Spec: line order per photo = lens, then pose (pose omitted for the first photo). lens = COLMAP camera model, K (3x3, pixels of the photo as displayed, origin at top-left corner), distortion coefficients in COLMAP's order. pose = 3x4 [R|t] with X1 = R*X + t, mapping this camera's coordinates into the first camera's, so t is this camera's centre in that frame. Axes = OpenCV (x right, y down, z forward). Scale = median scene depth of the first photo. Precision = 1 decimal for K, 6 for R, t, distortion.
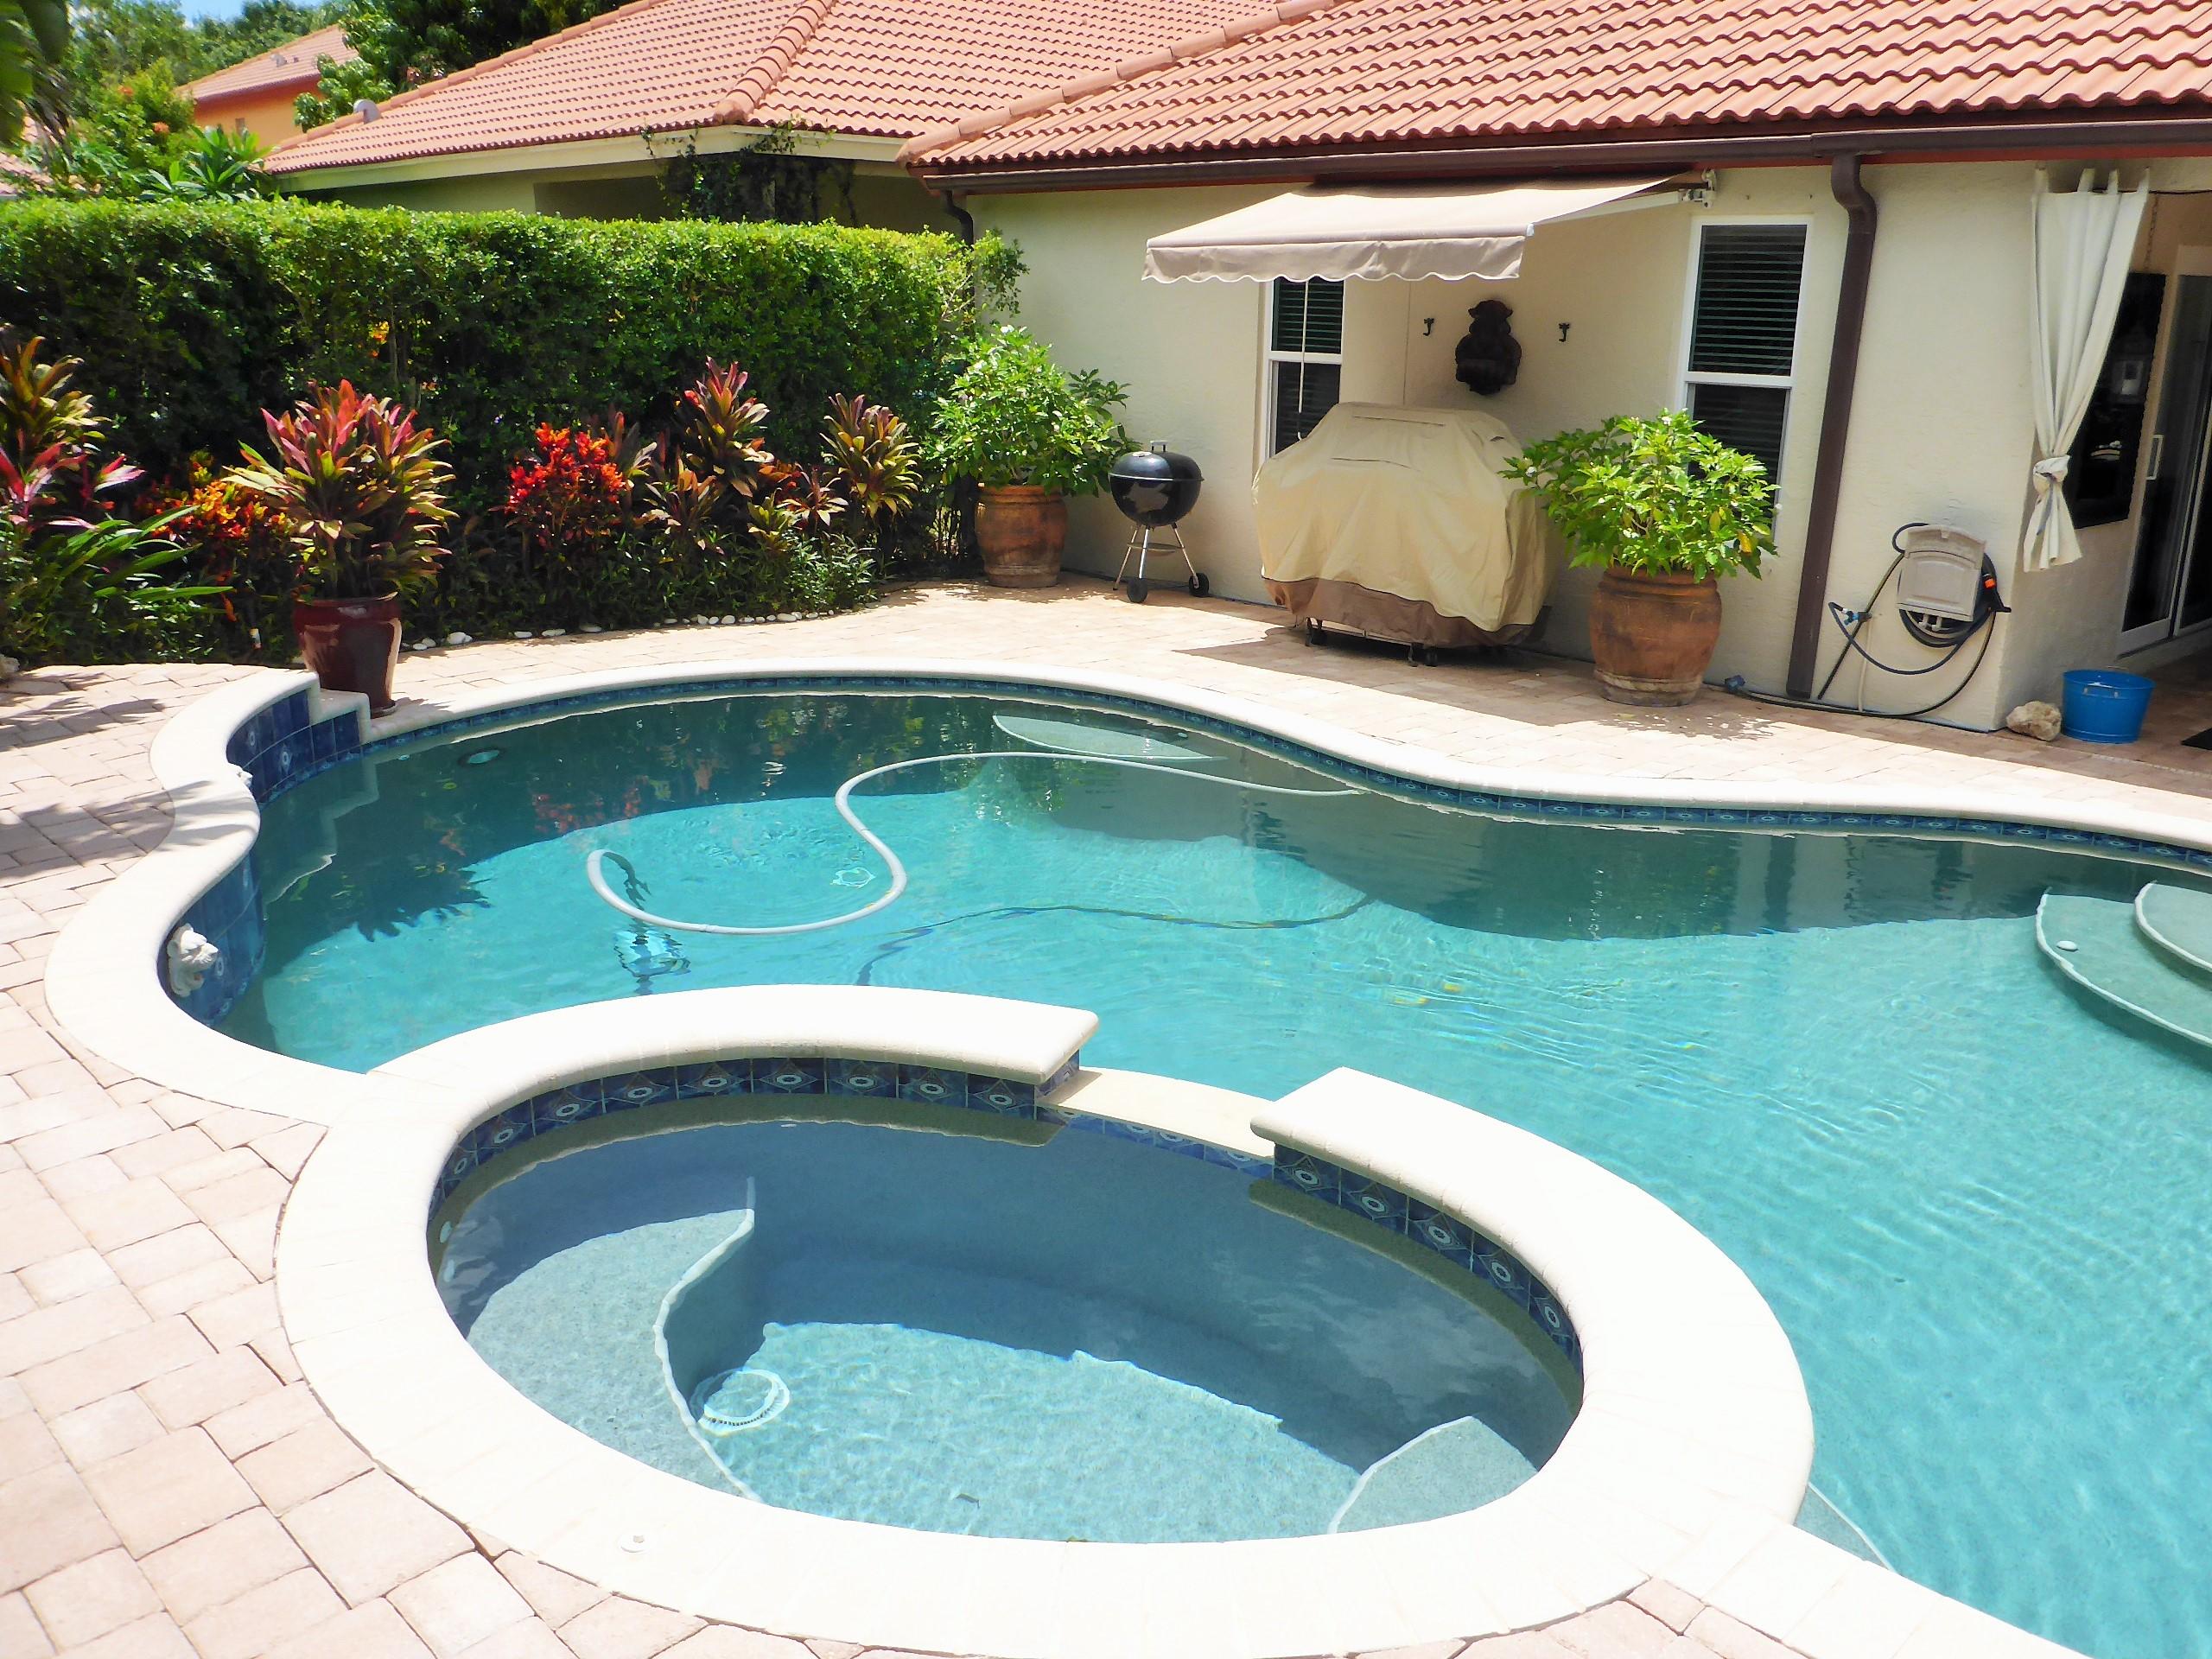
lens RADIAL K [[1854.1, 0, 1110.6], [0, 1854.1, 831.5], [0, 0, 1]] dist [-0.036380, 0.013892]
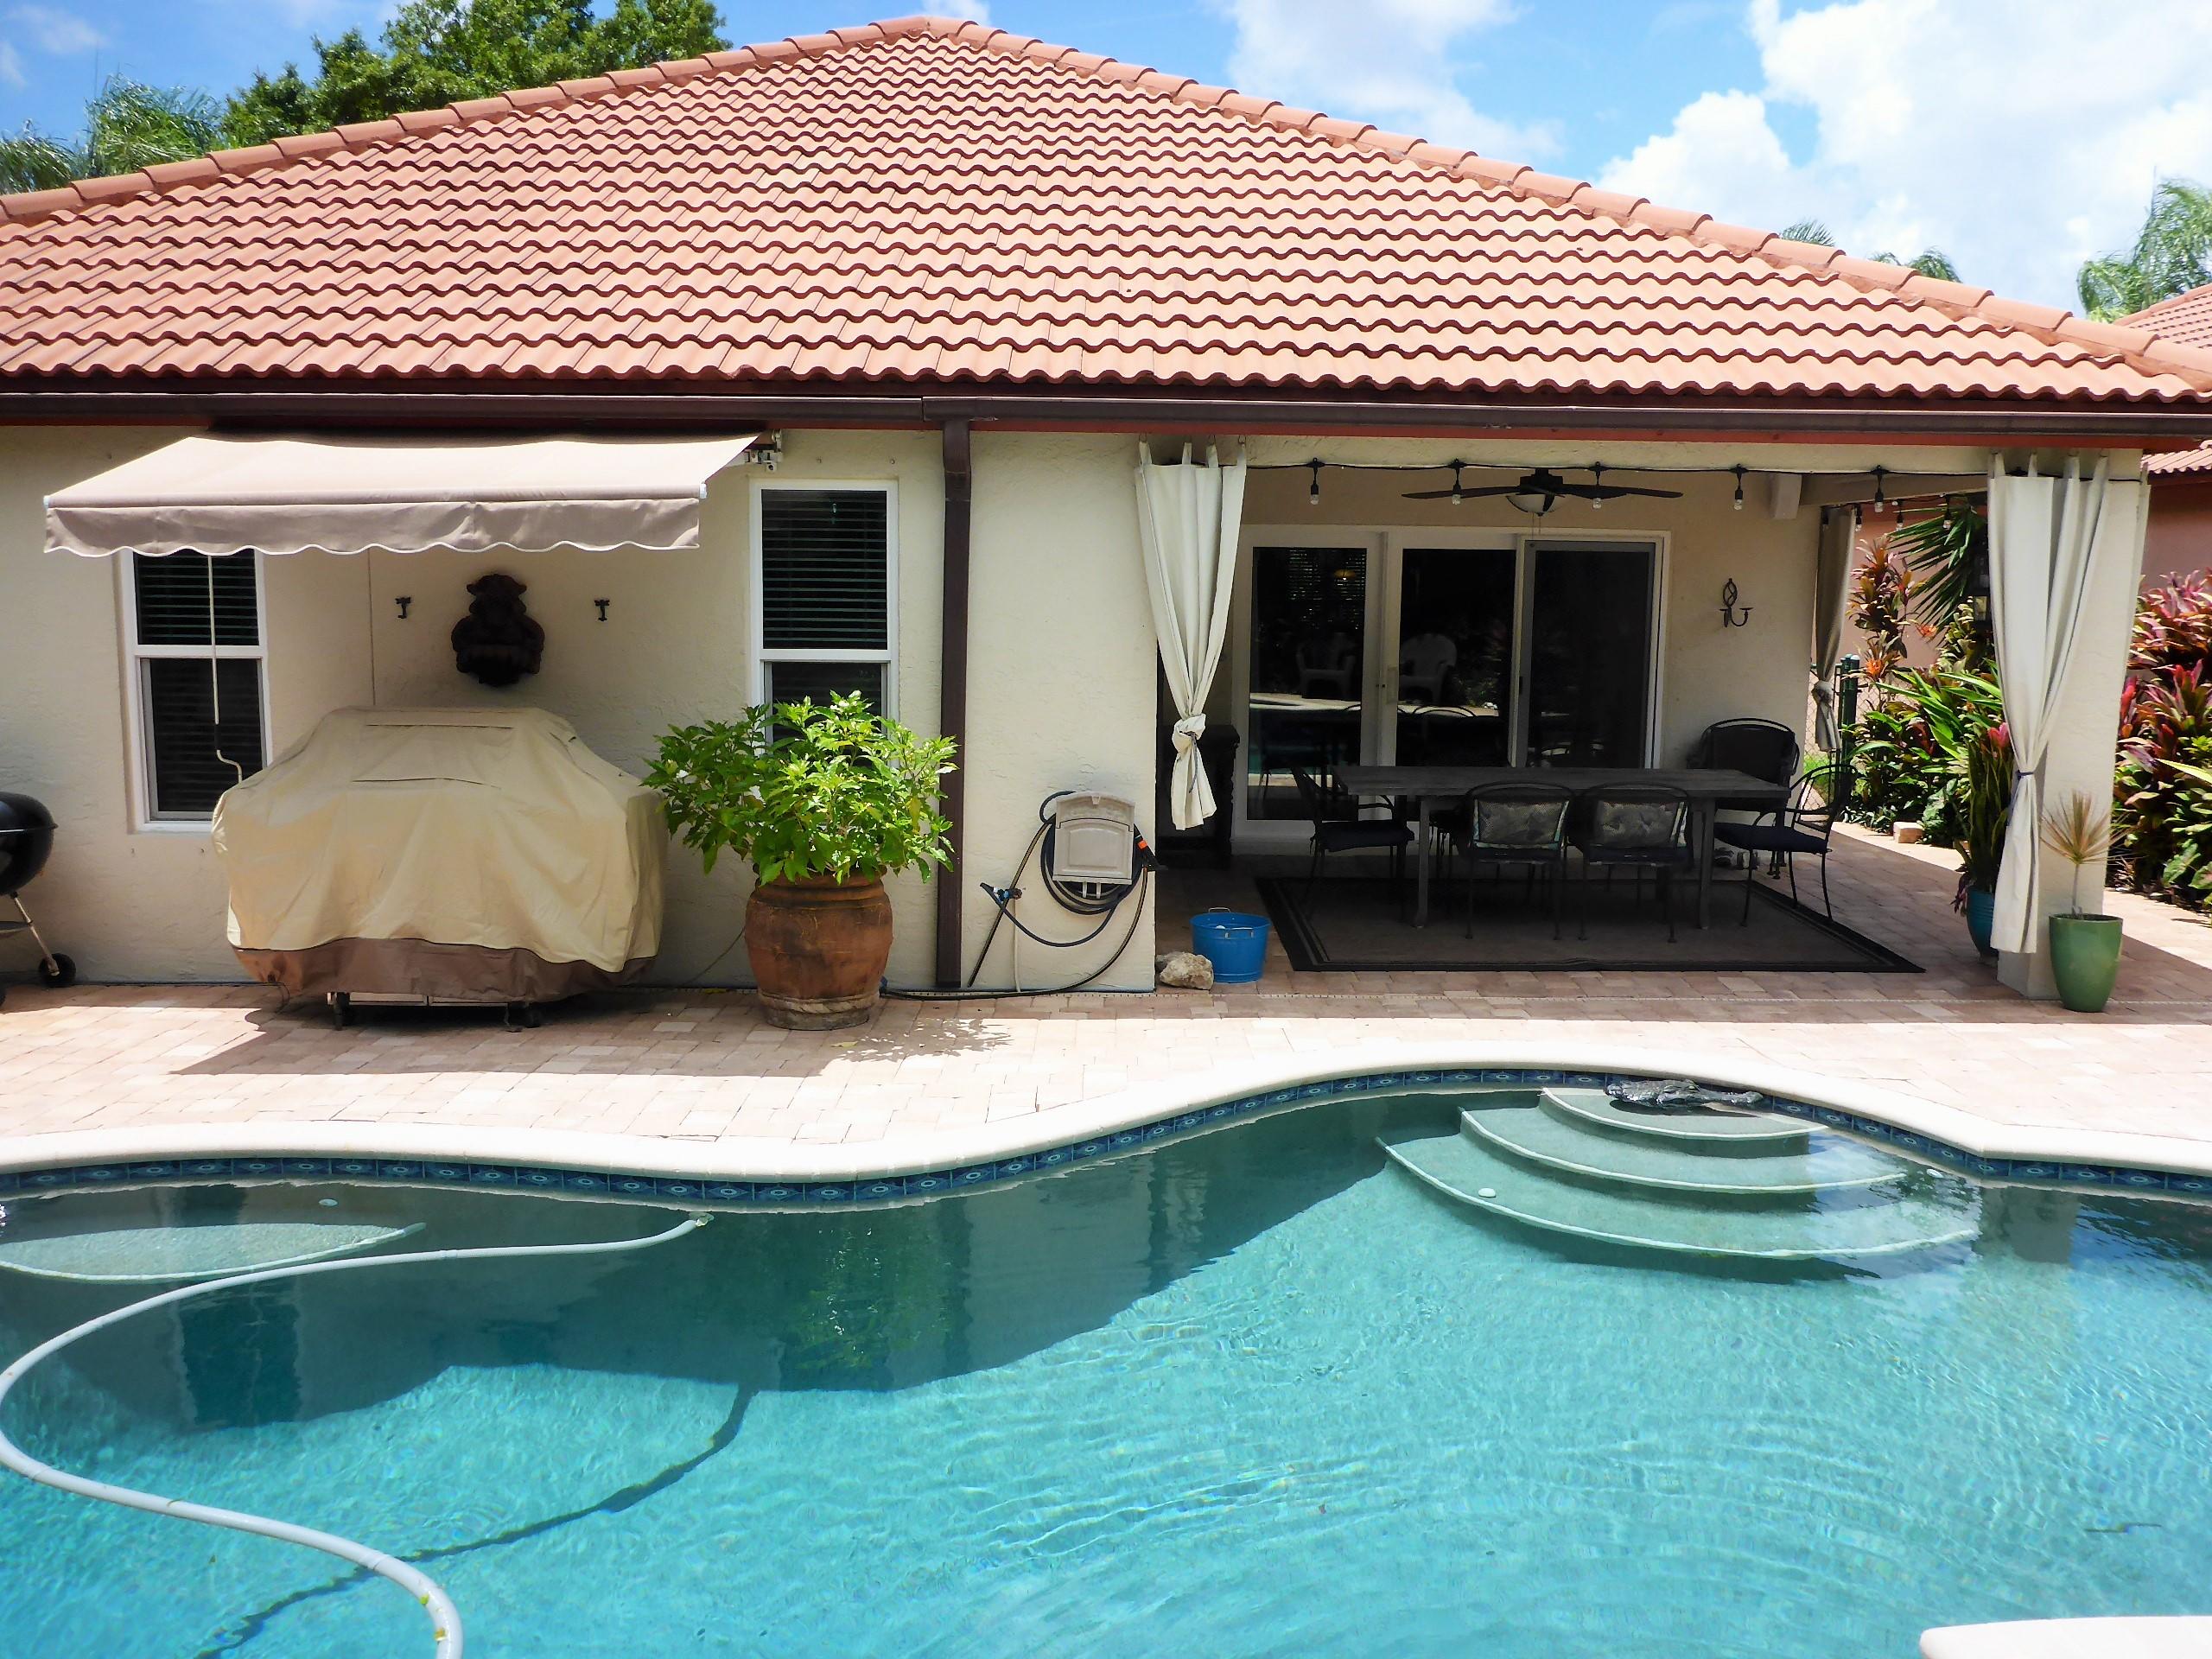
lens RADIAL K [[1854.1, 0, 1099.5], [0, 1854.1, 843.6], [0, 0, 1]] dist [-0.036380, 0.013892]
pose [[0.679953, -0.111794, 0.724683, -0.236330], [0.205620, 0.977726, -0.042099, -0.087140], [-0.703835, 0.177634, 0.687795, 0.288781]]
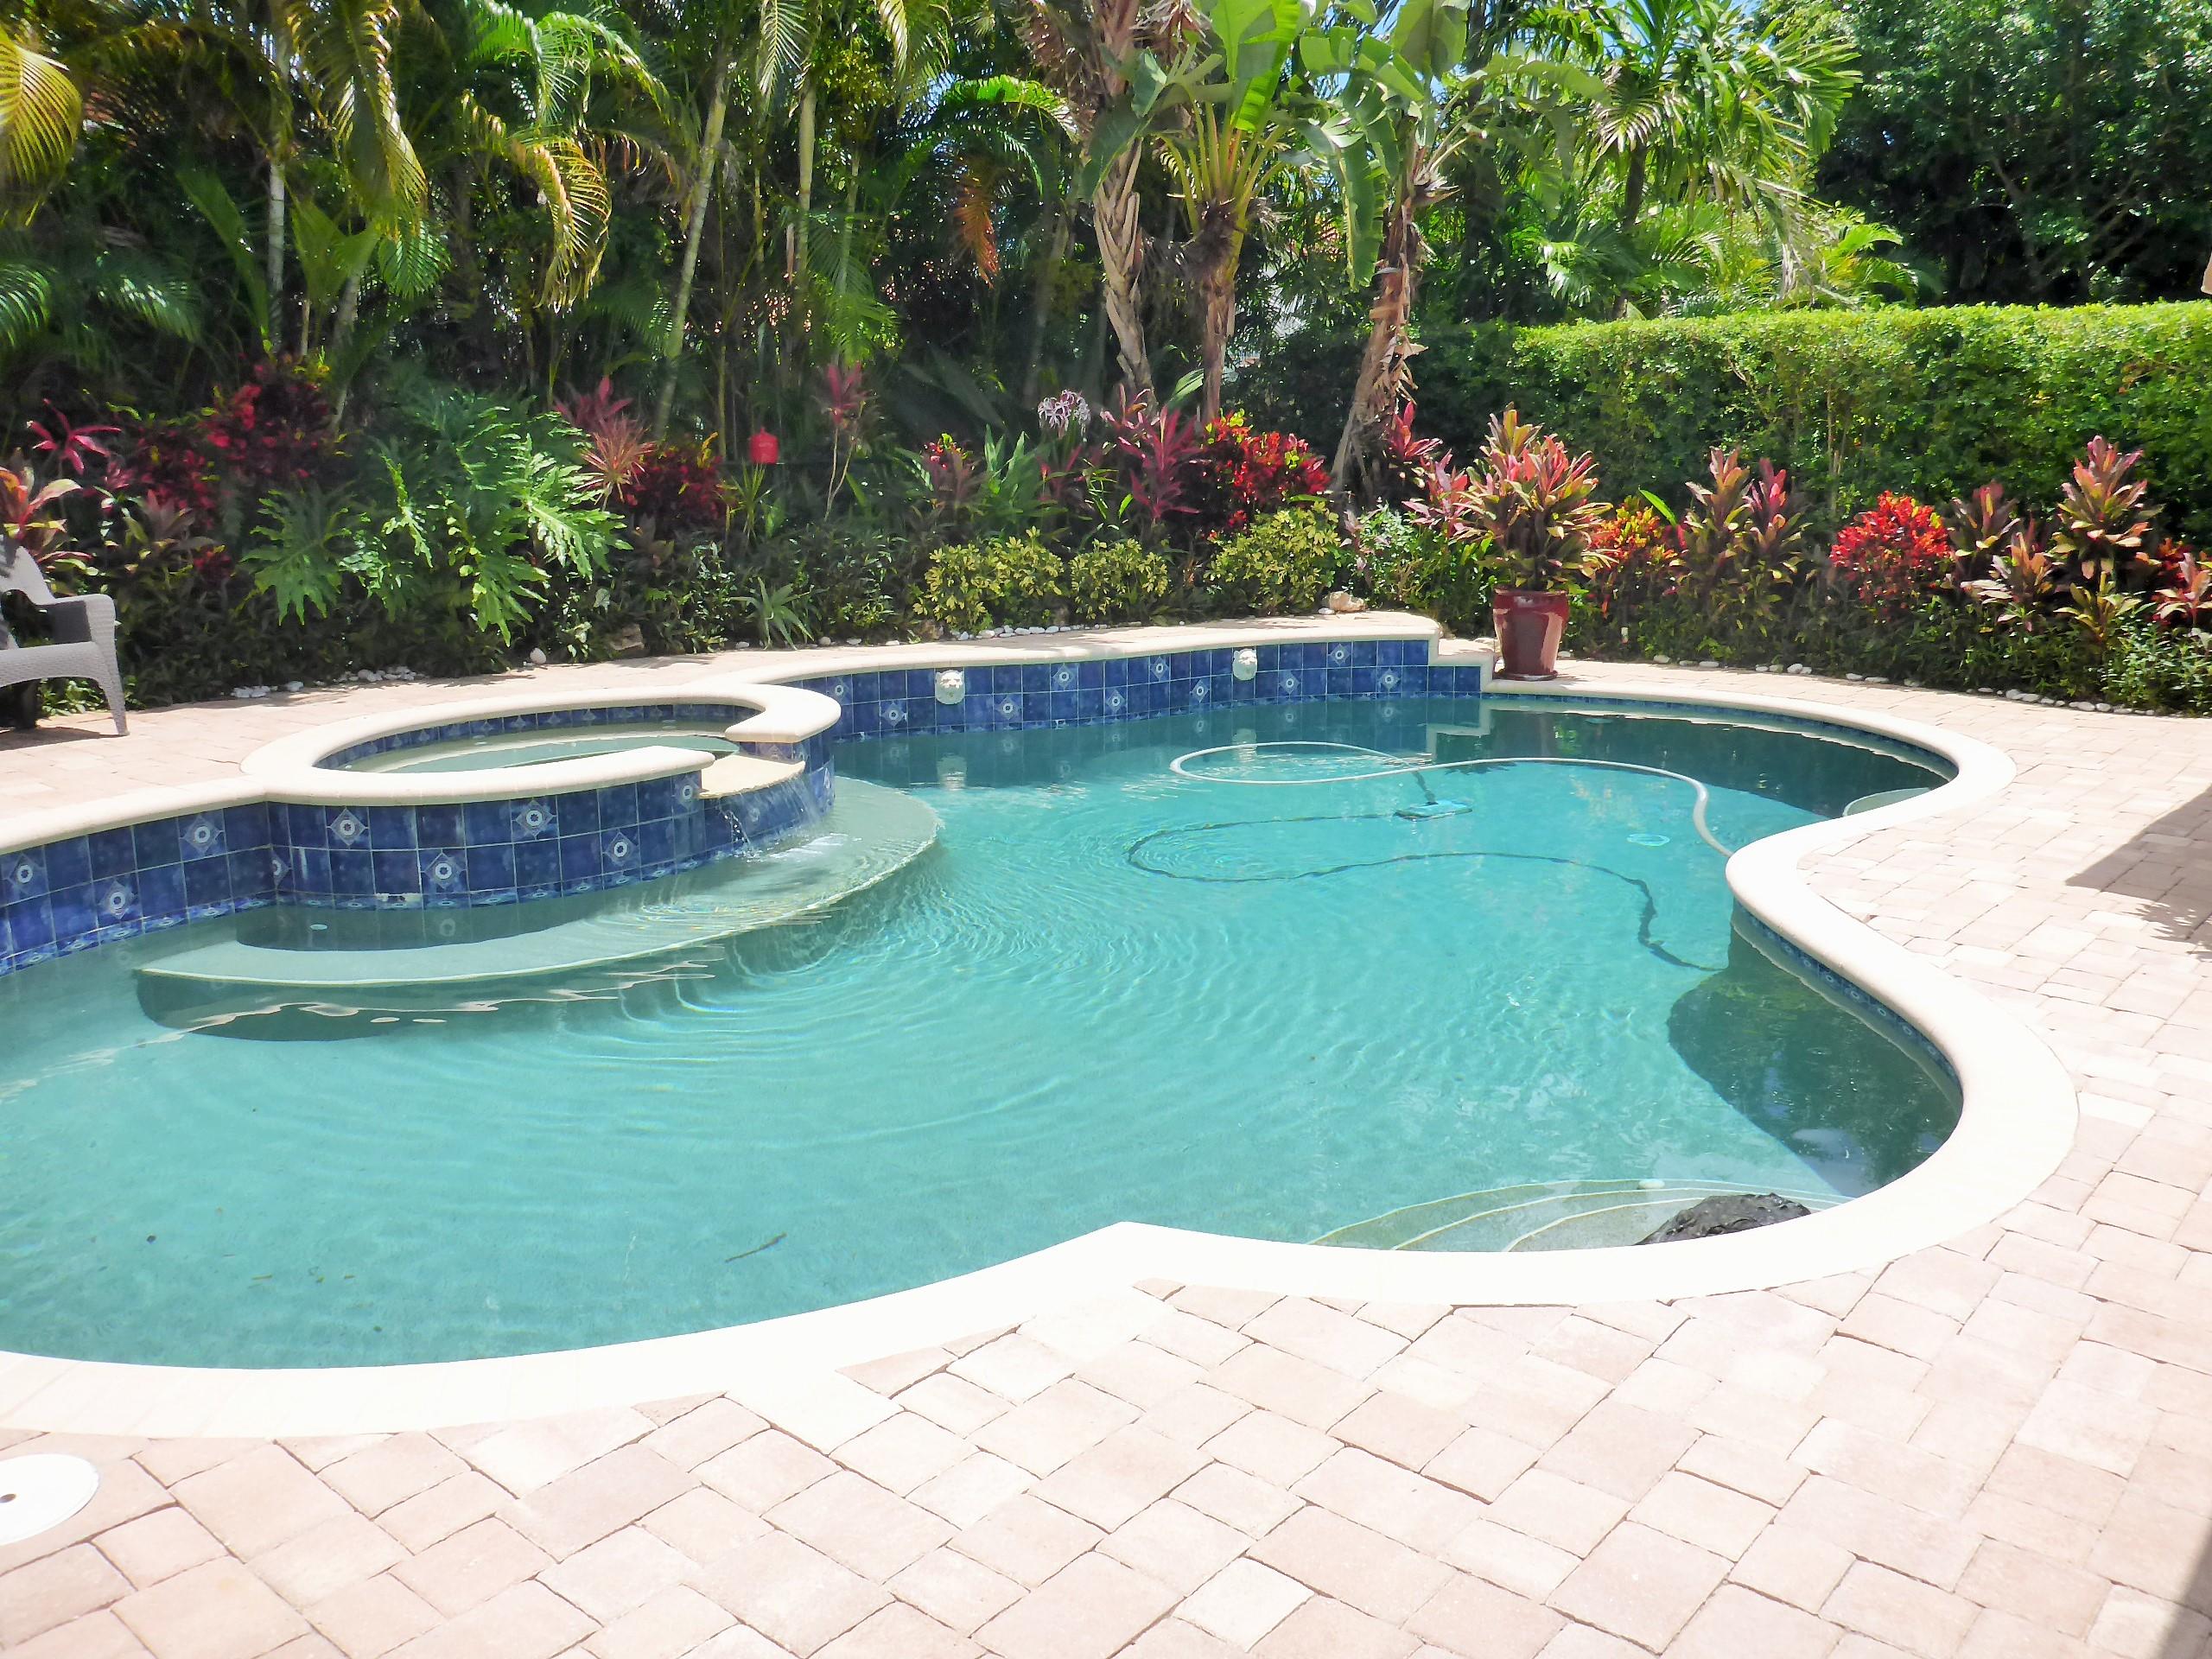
lens RADIAL K [[1854.1, 0, 1129.4], [0, 1854.1, 807.5], [0, 0, 1]] dist [-0.036380, 0.013892]
pose [[0.124208, 0.183827, -0.975079, 0.807072], [-0.274402, 0.950729, 0.144283, -0.079312], [0.953560, 0.249642, 0.168531, 0.452759]]
